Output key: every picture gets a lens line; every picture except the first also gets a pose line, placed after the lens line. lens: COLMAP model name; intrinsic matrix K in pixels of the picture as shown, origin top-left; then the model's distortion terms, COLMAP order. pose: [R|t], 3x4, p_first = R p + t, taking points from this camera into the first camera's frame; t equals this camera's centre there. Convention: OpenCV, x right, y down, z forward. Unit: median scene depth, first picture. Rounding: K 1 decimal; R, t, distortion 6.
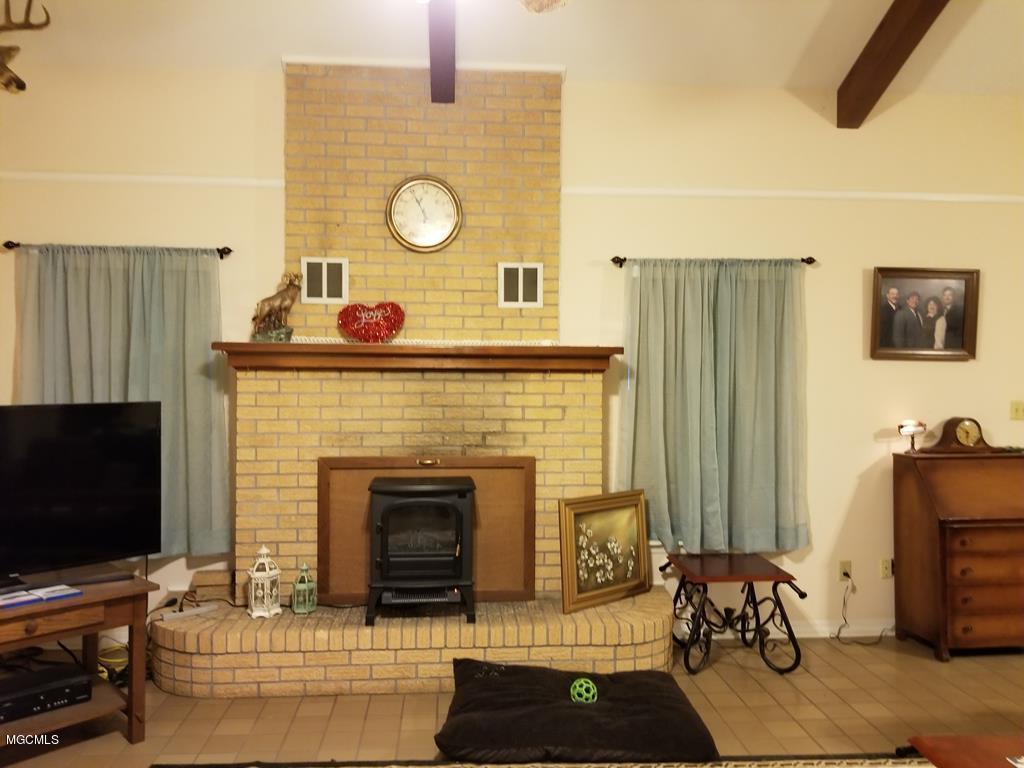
lens RADIAL K [[767.8, 0, 511.4], [0, 767.8, 380.2], [0, 0, 1]] dist [0.028990, -0.024211]
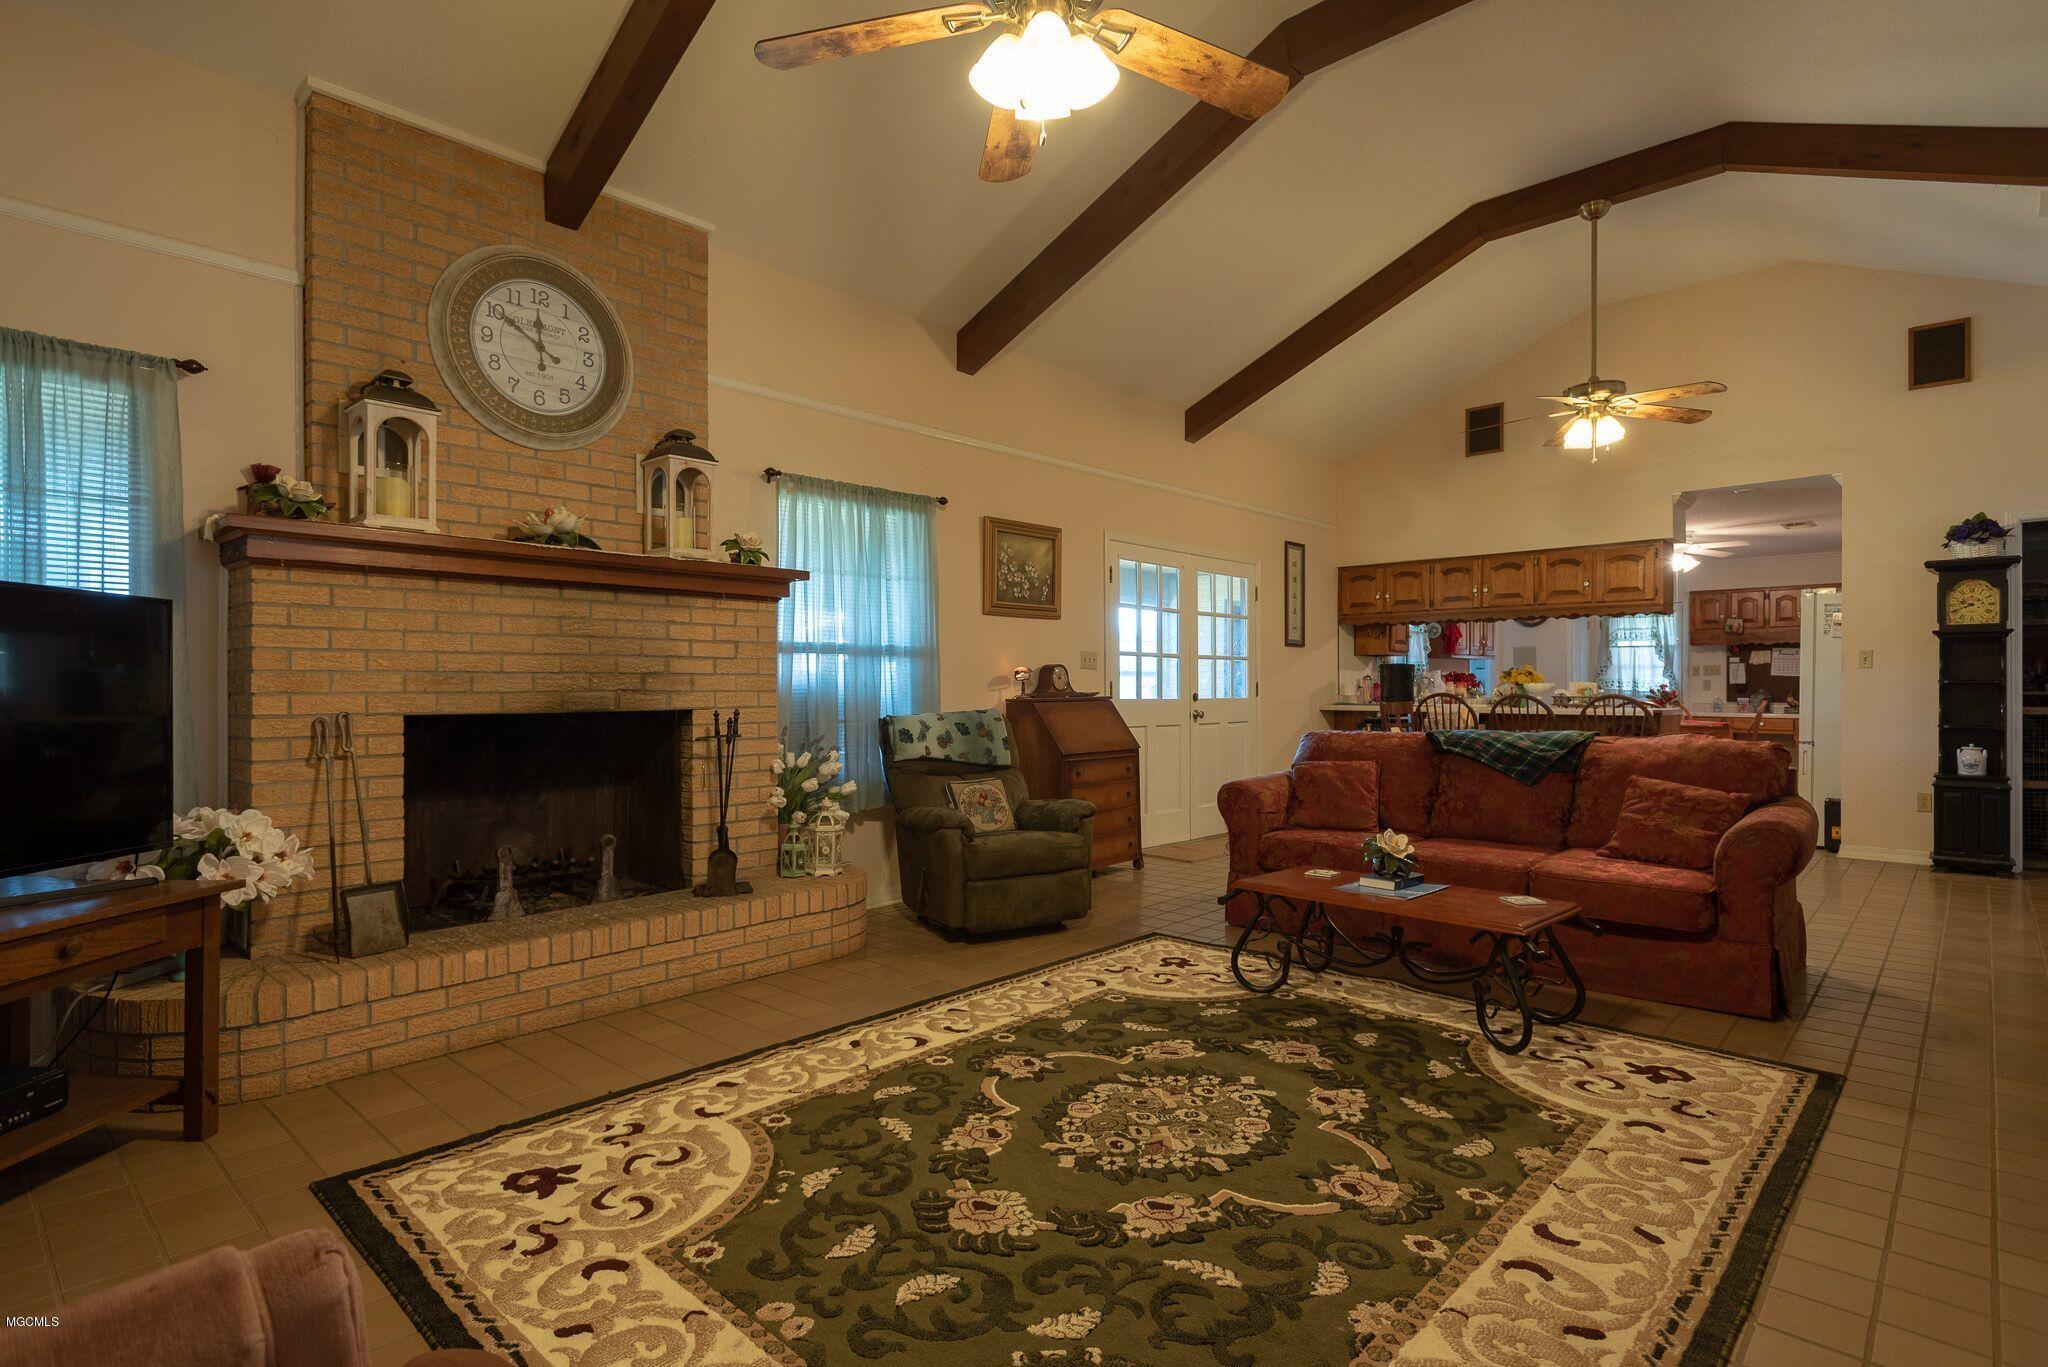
lens RADIAL K [[1004.2, 0, 1016.1], [0, 1004.2, 680.0], [0, 0, 1]] dist [-0.003197, -0.002359]
pose [[0.736971, -0.005392, 0.675902, -0.438218], [0.020040, 0.999703, -0.013875, 0.097248], [-0.675627, 0.023771, 0.736860, 0.021838]]
